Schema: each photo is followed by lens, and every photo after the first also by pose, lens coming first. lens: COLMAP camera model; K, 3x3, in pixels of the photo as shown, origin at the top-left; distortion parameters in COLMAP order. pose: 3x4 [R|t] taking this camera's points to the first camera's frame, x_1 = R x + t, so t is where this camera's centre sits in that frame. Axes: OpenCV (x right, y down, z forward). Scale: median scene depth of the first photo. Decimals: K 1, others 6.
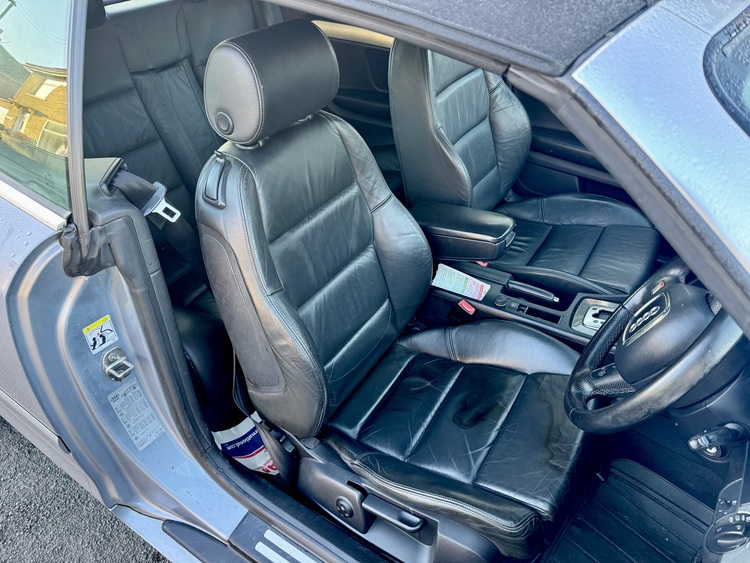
lens RADIAL K [[541.1, 0, 372.3], [0, 541.1, 280.5], [0, 0, 1]] dist [0.091907, -0.084954]
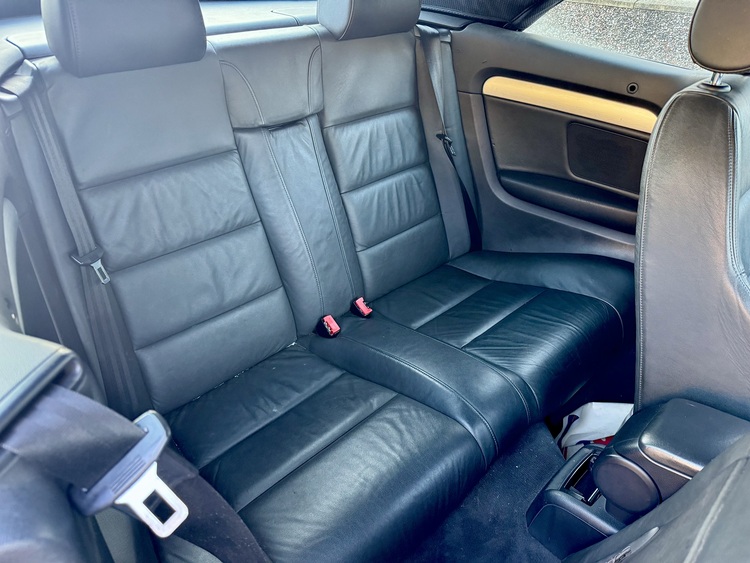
lens RADIAL K [[541.1, 0, 378.9], [0, 541.1, 281.8], [0, 0, 1]] dist [0.091907, -0.084954]
pose [[0.972171, 0.139035, -0.188553, -0.105319], [-0.157337, 0.983812, -0.085784, -0.156400], [0.173574, 0.113063, 0.978309, 0.380927]]
